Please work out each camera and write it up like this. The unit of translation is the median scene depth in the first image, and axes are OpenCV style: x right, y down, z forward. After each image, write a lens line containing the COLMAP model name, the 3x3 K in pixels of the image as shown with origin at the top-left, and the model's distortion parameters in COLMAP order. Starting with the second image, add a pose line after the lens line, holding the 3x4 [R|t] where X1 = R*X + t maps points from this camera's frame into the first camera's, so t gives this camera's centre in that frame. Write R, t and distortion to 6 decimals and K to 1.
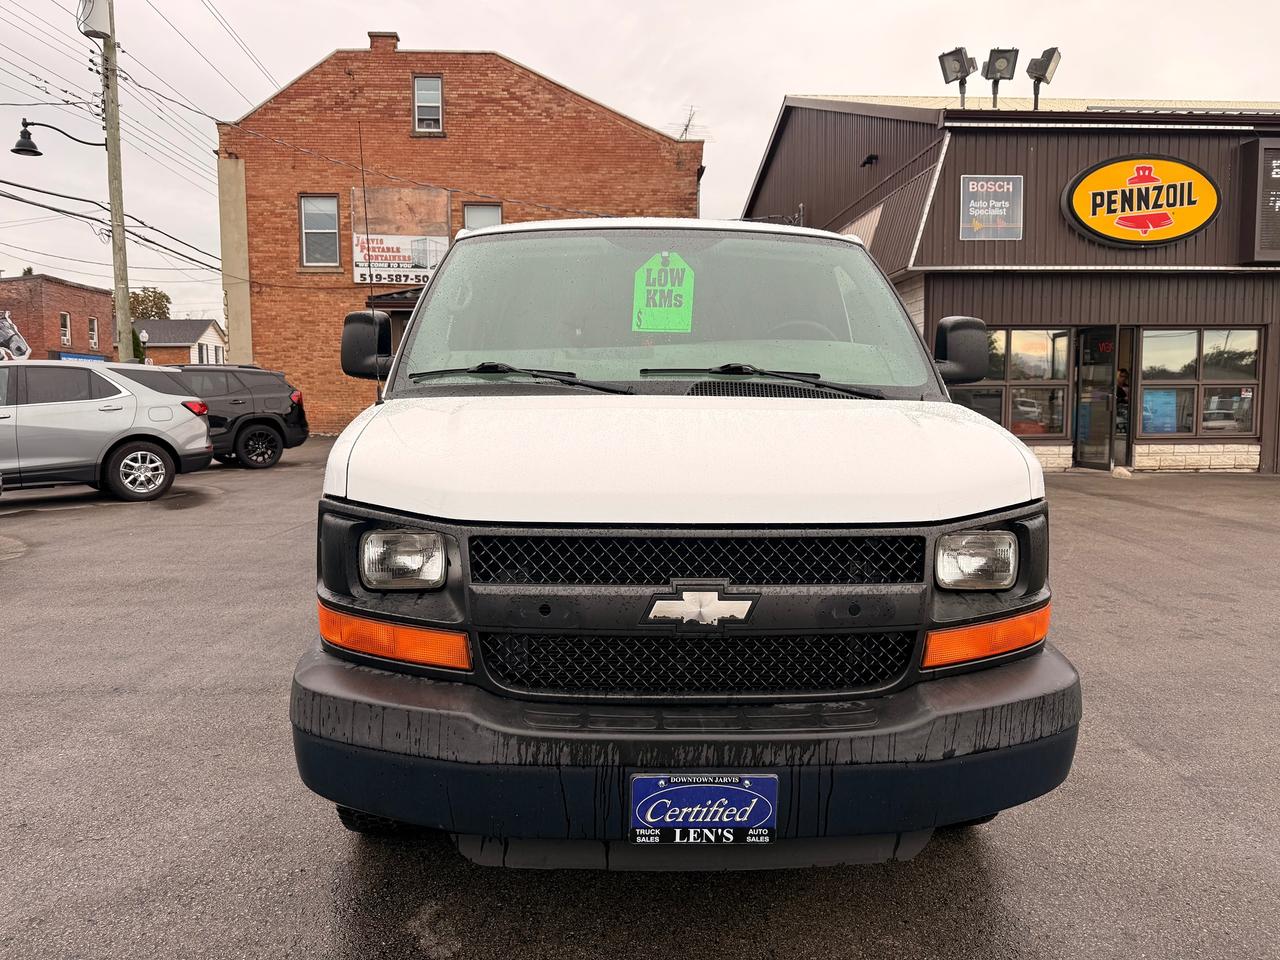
lens RADIAL K [[906.8, 0, 634.4], [0, 906.8, 474.7], [0, 0, 1]] dist [0.058860, -0.070891]
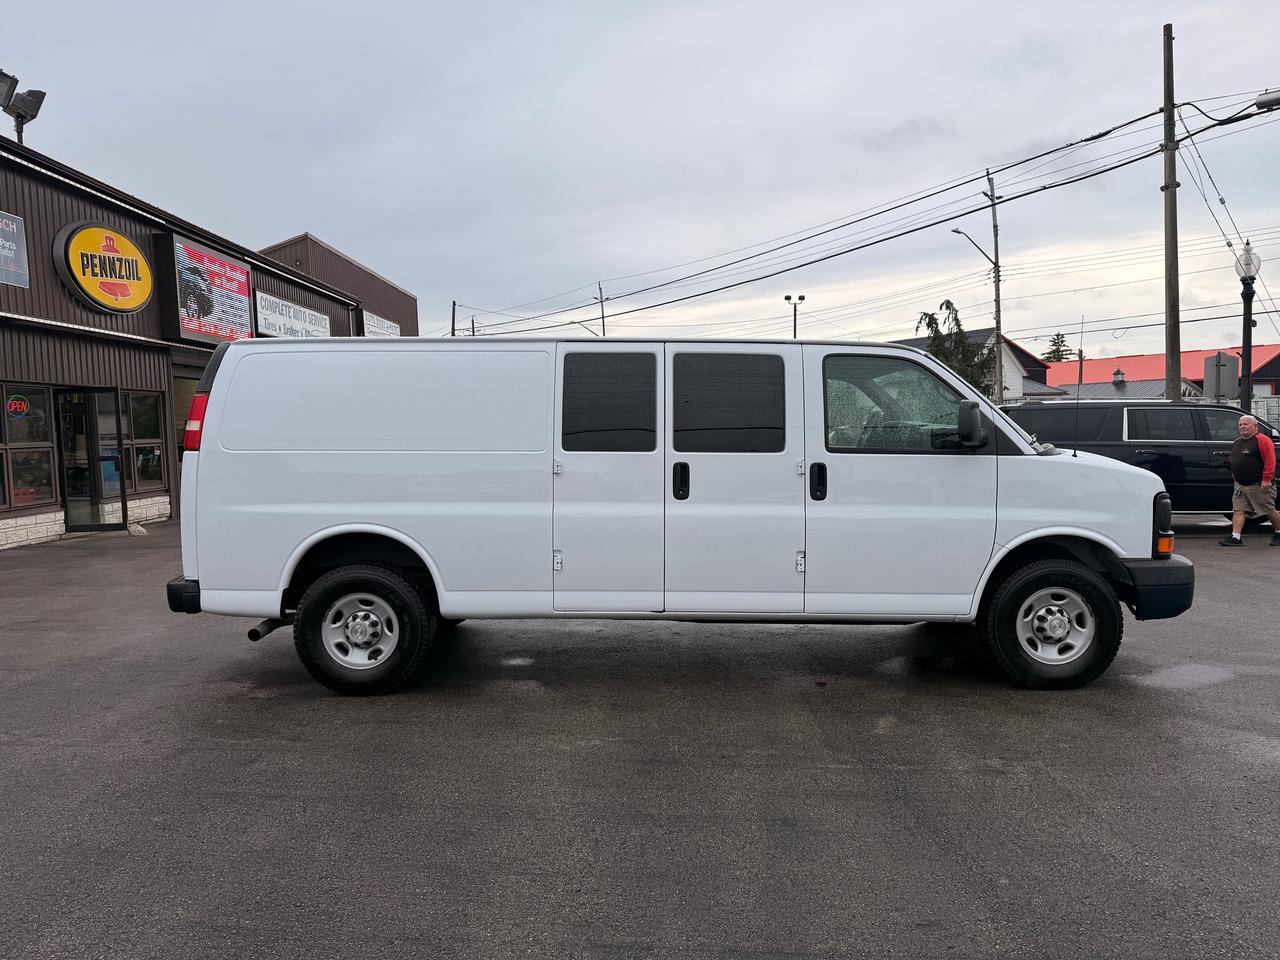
lens RADIAL K [[906.8, 0, 647.3], [0, 906.8, 471.0], [0, 0, 1]] dist [0.058860, -0.070891]
pose [[0.038332, -0.046952, 0.998161, -0.471473], [0.111477, 0.992861, 0.042422, -0.048148], [-0.993027, 0.109646, 0.043292, 0.378198]]
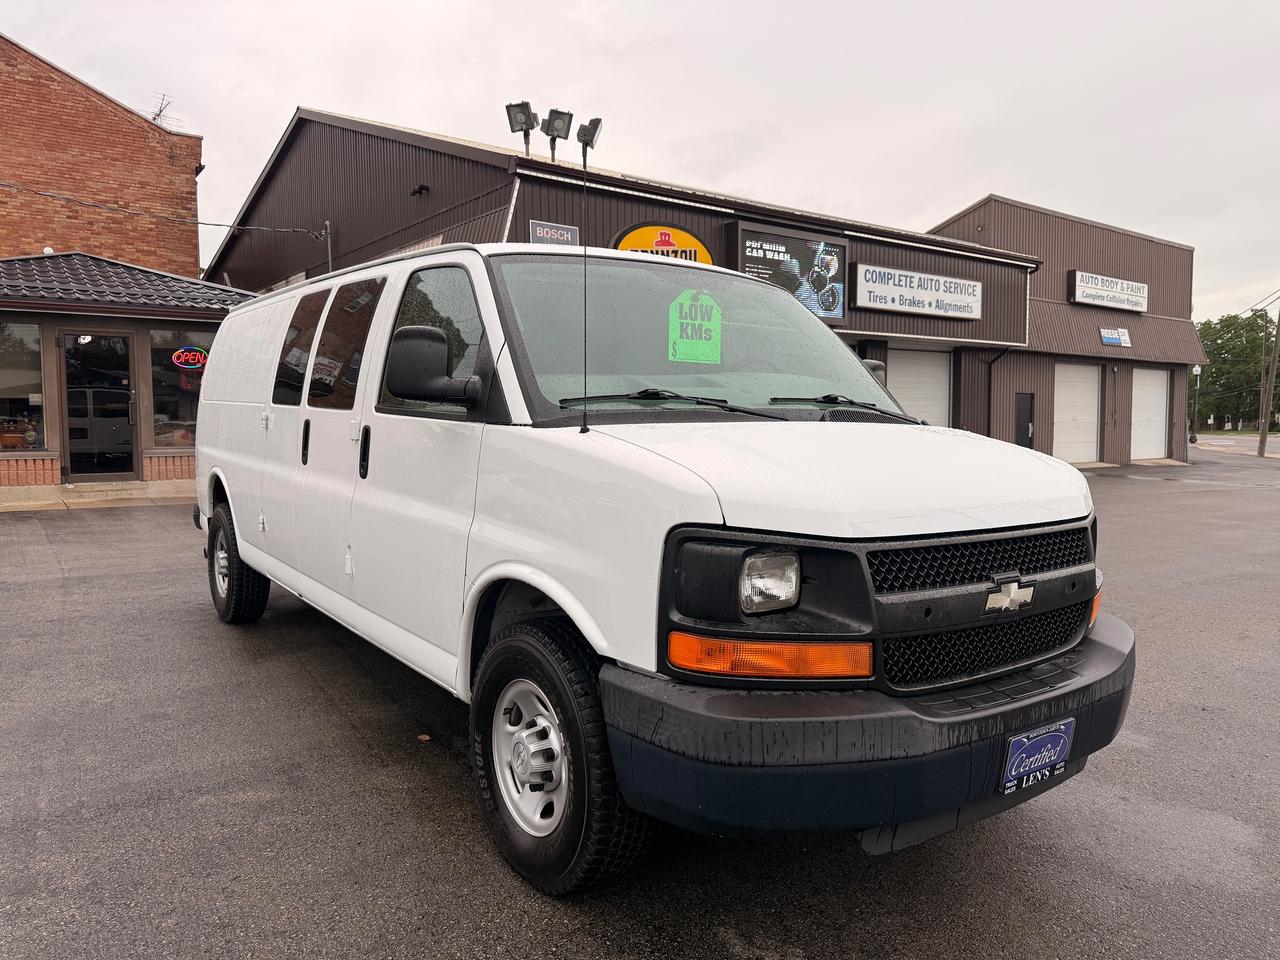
lens RADIAL K [[906.8, 0, 629.5], [0, 906.8, 485.6], [0, 0, 1]] dist [0.058860, -0.070891]
pose [[0.830633, -0.036388, 0.555629, -0.160134], [0.044731, 0.998998, -0.001446, -0.003604], [-0.555020, 0.026055, 0.831429, 0.039830]]
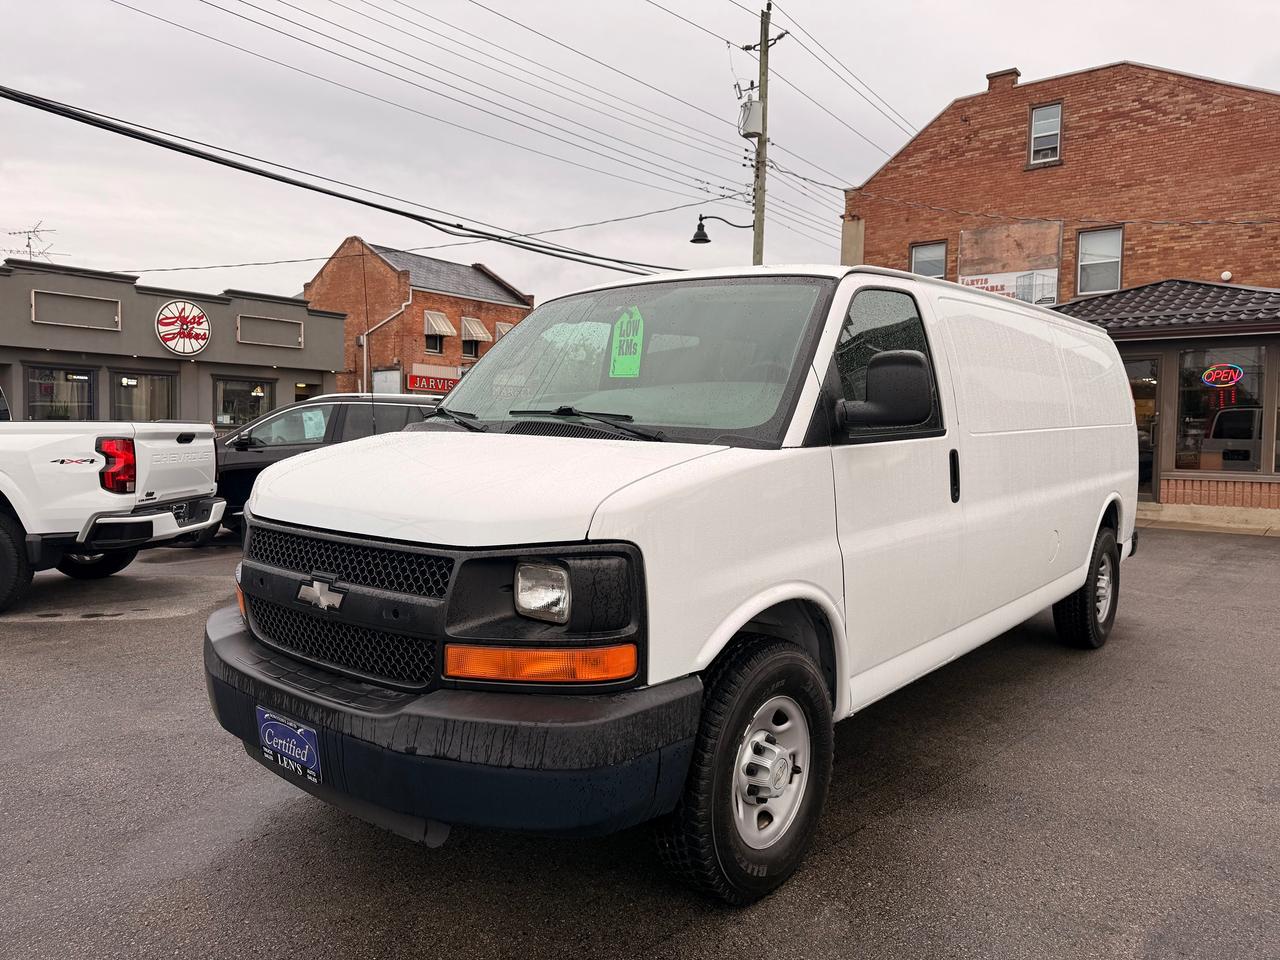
lens RADIAL K [[906.8, 0, 631.3], [0, 906.8, 471.3], [0, 0, 1]] dist [0.058860, -0.070891]
pose [[0.740570, 0.042718, -0.670620, 0.197530], [-0.075245, 0.996973, -0.019587, -0.005678], [0.667754, 0.064966, 0.741542, 0.049259]]
